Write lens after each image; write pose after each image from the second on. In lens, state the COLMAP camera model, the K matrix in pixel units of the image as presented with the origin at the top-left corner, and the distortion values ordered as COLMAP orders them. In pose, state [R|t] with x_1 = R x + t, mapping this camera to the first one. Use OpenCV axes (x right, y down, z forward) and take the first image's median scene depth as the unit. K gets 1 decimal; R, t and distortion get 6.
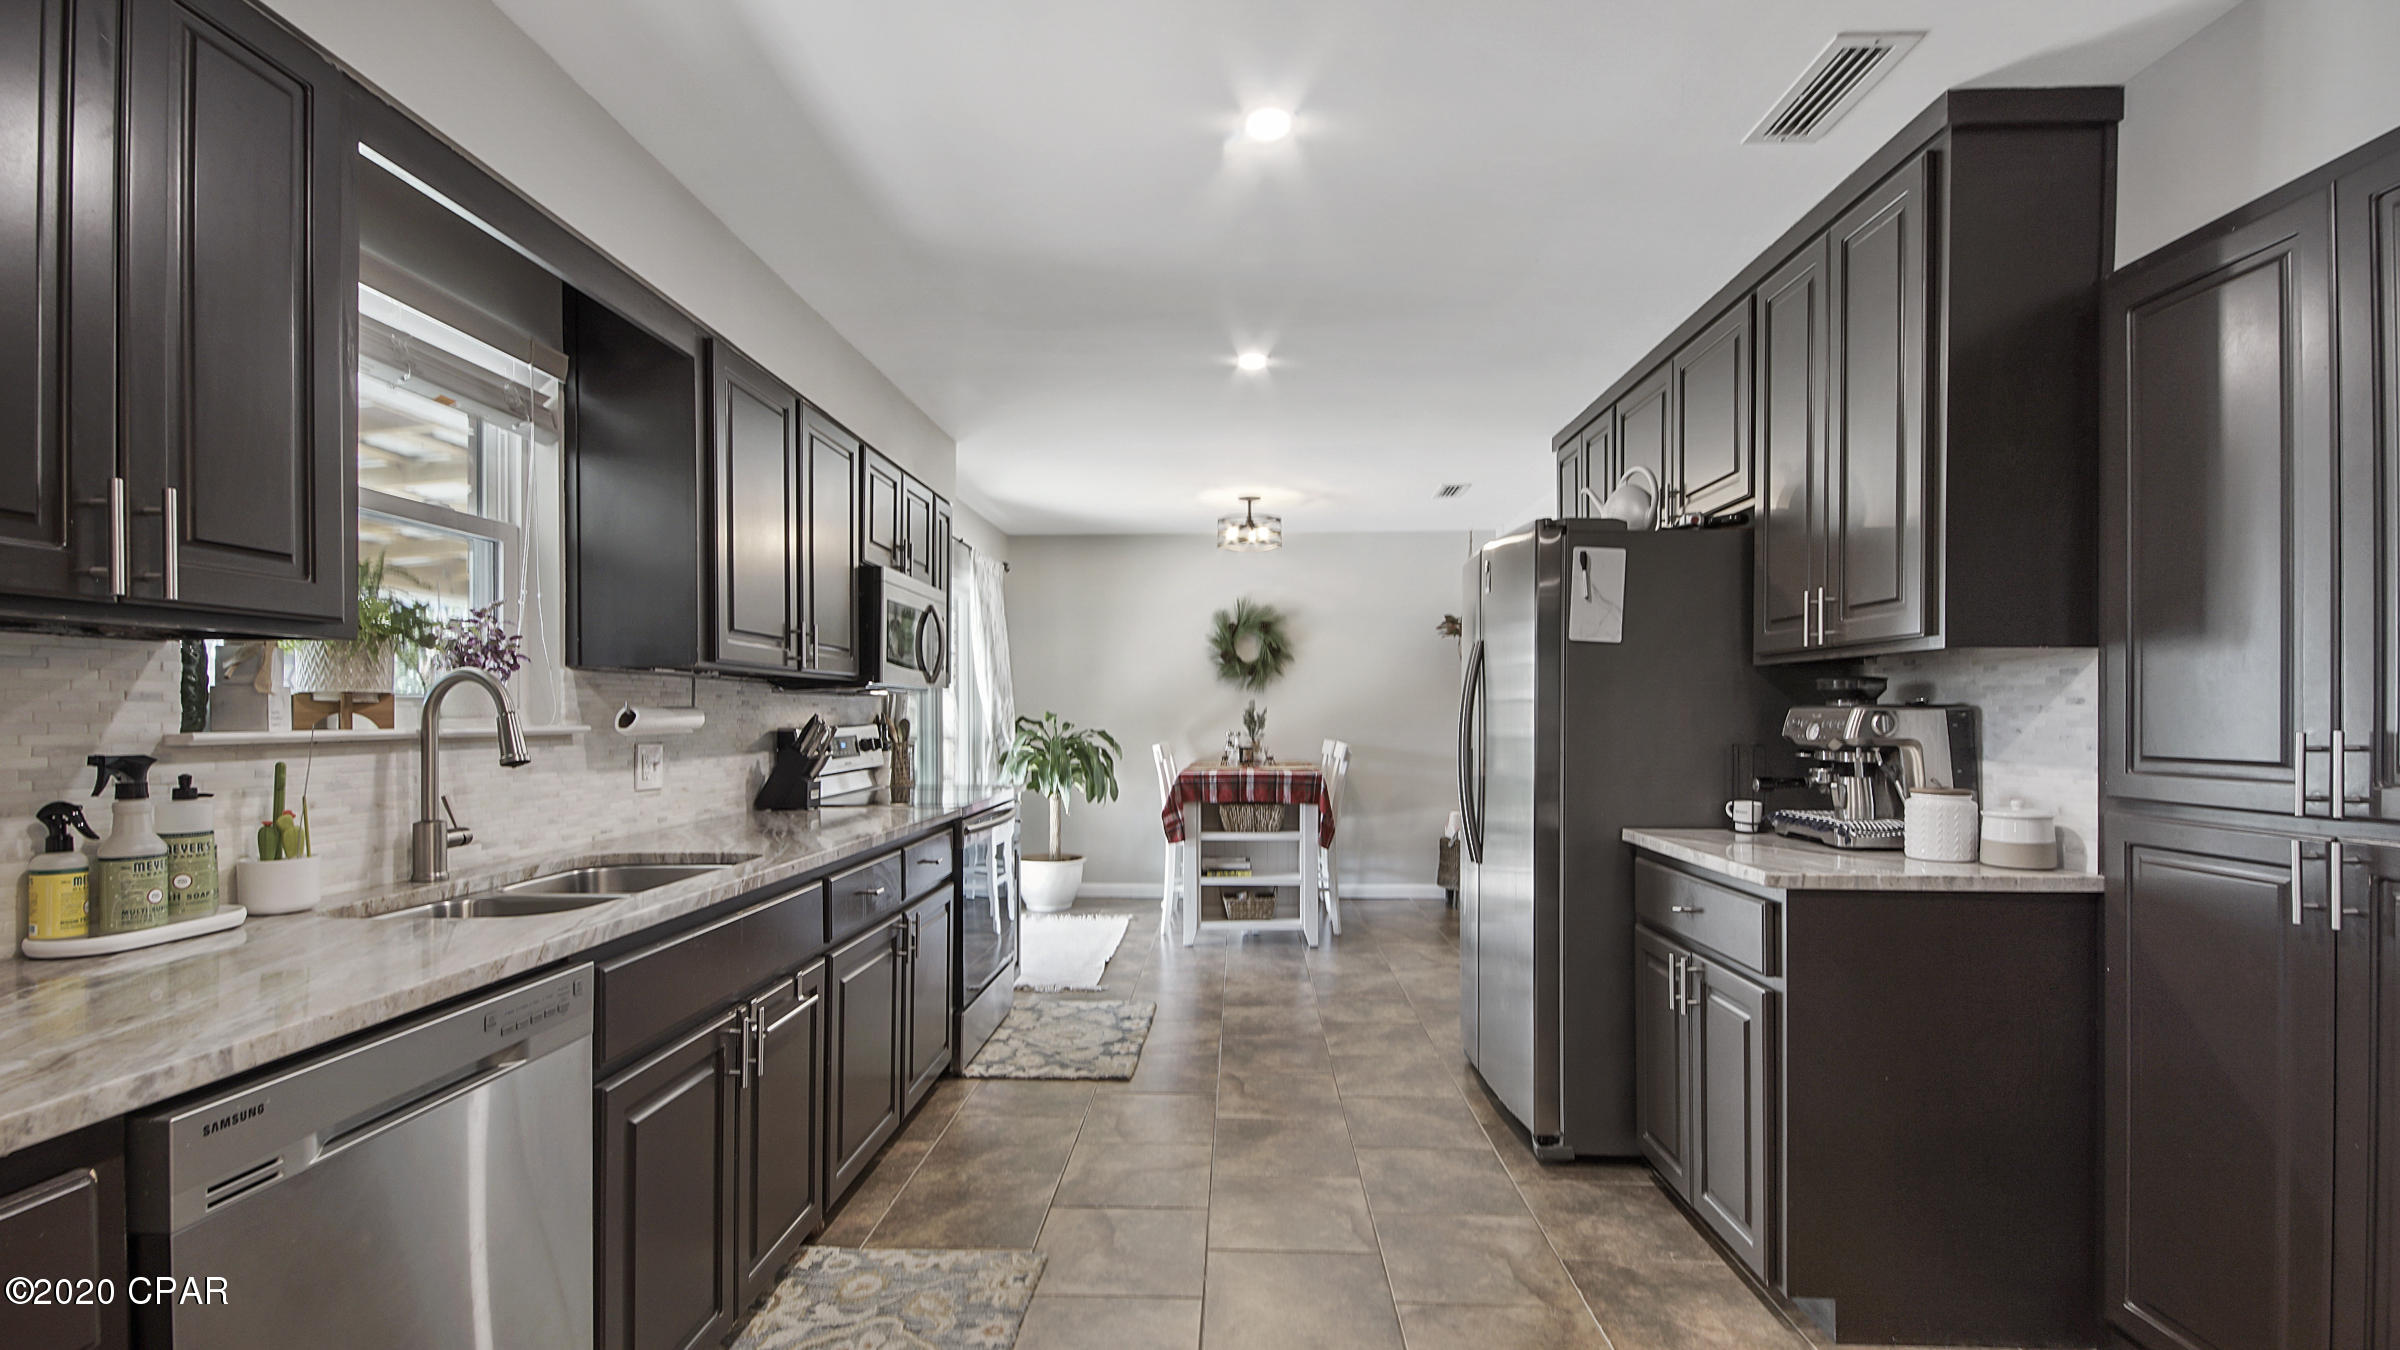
lens RADIAL K [[1071.5, 0, 1195.9], [0, 1071.5, 704.3], [0, 0, 1]] dist [-0.000116, 0.000070]
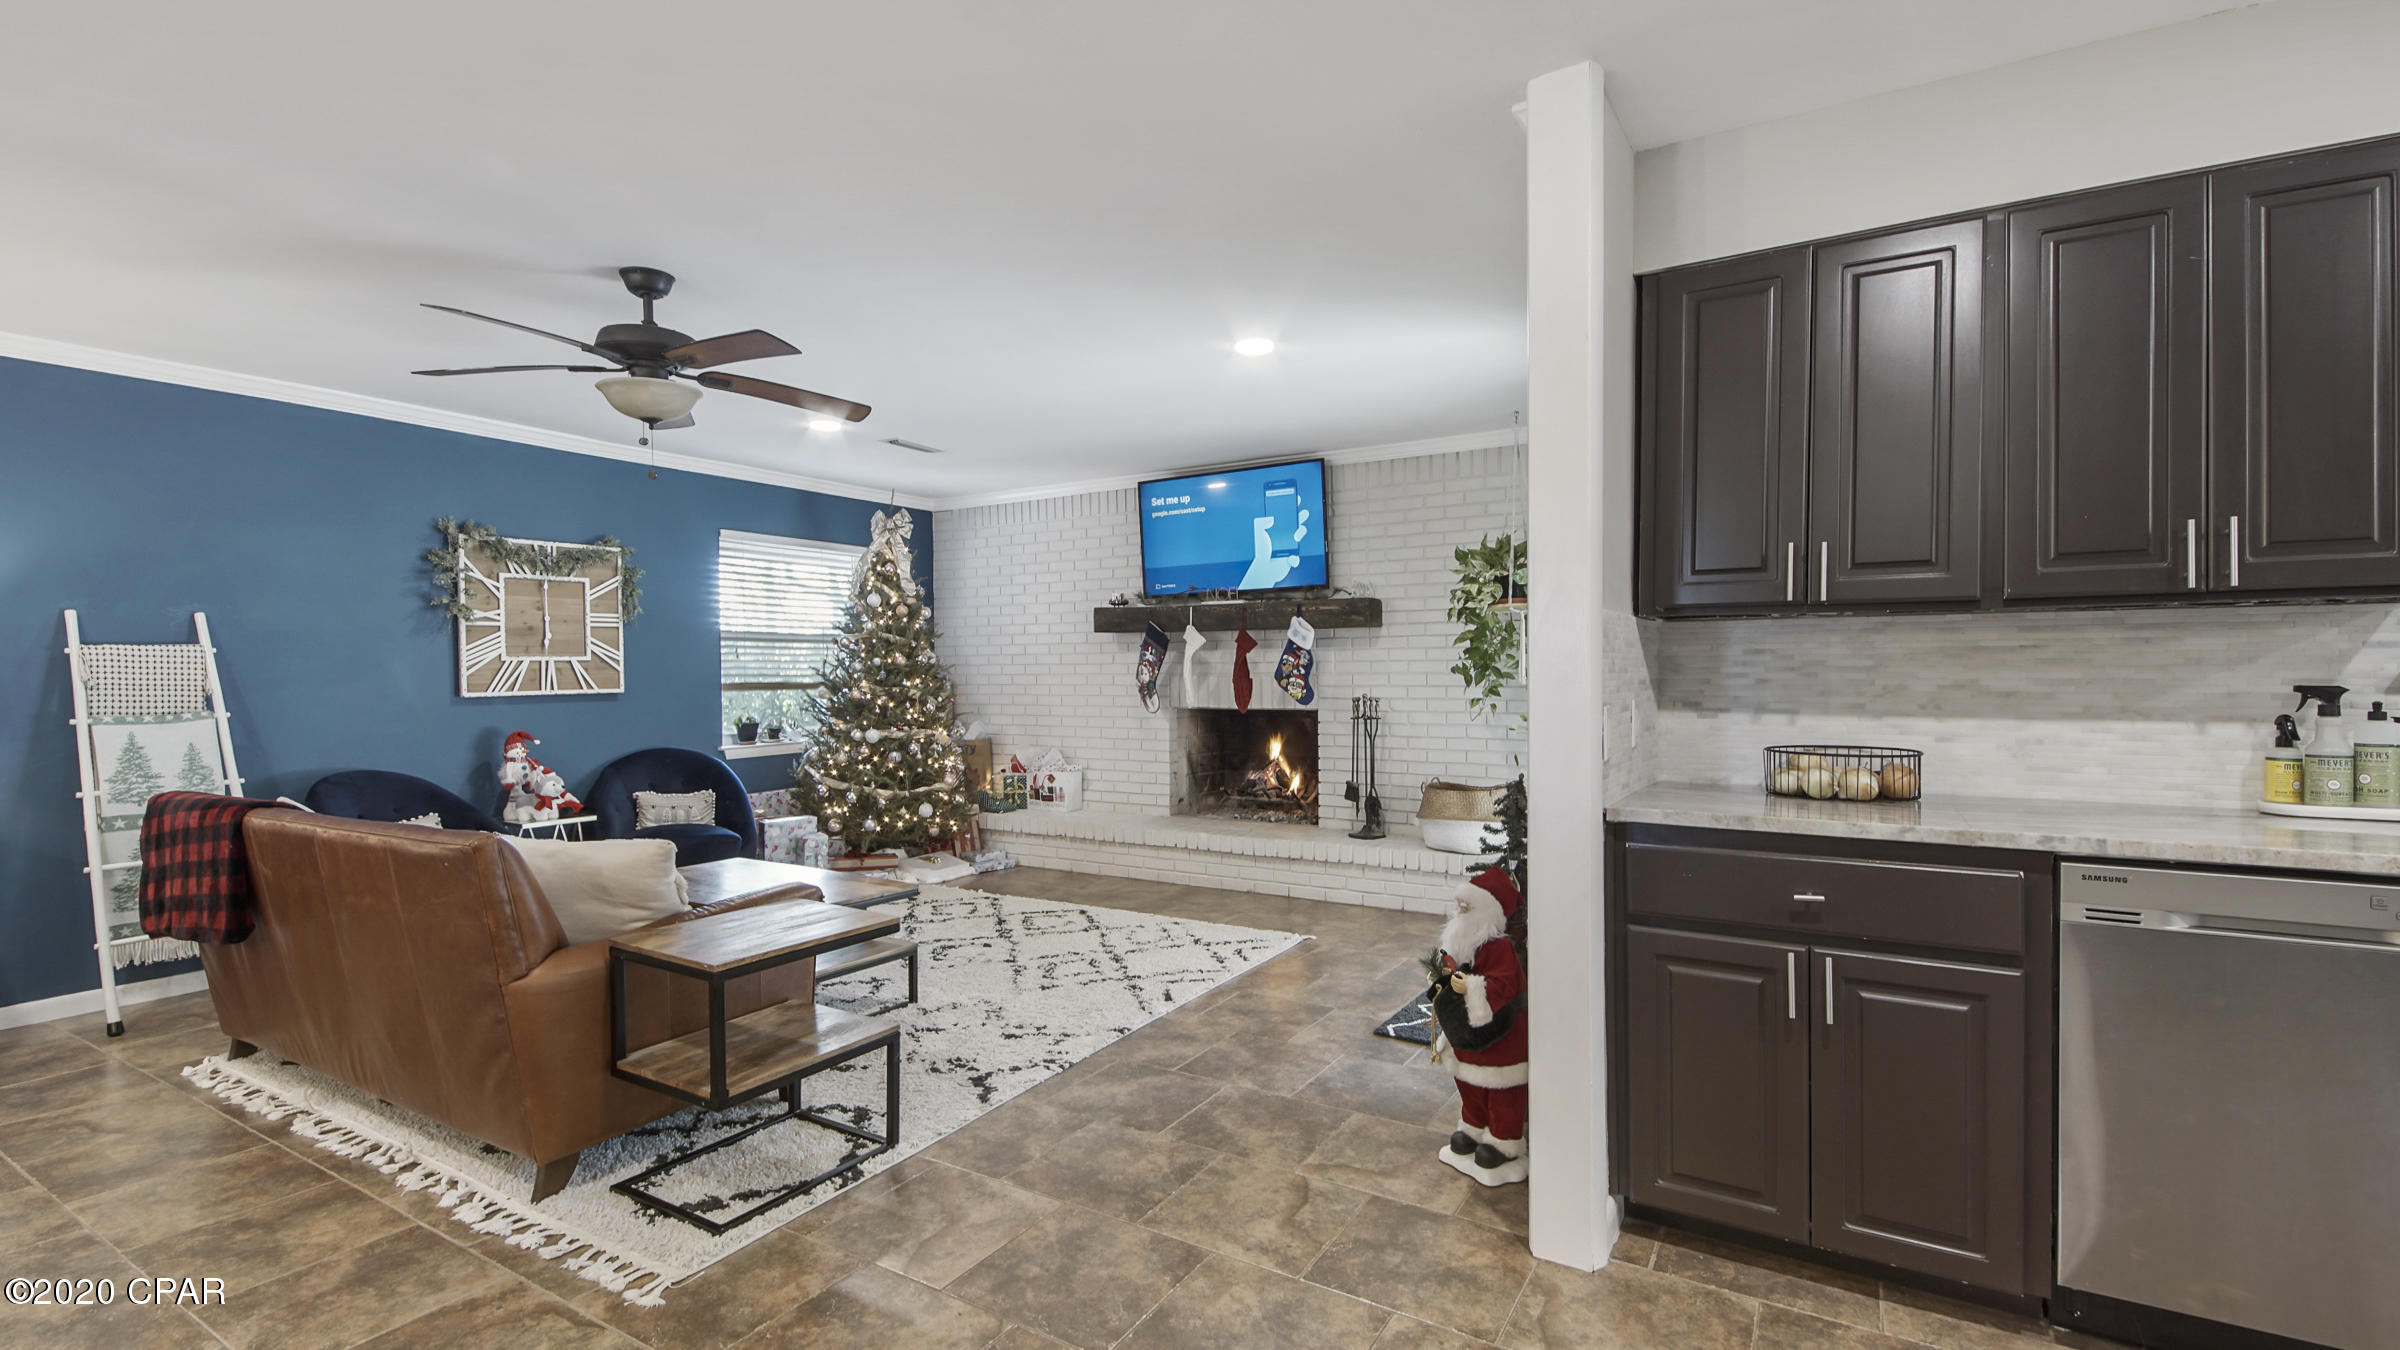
lens RADIAL K [[1071.5, 0, 1195.9], [0, 1071.5, 704.3], [0, 0, 1]] dist [-0.000116, 0.000070]
pose [[-0.488900, 0.032894, -0.871719, 1.042542], [0.016075, 0.999459, 0.028699, 0.006198], [0.872192, 0.000018, -0.489164, 0.381426]]
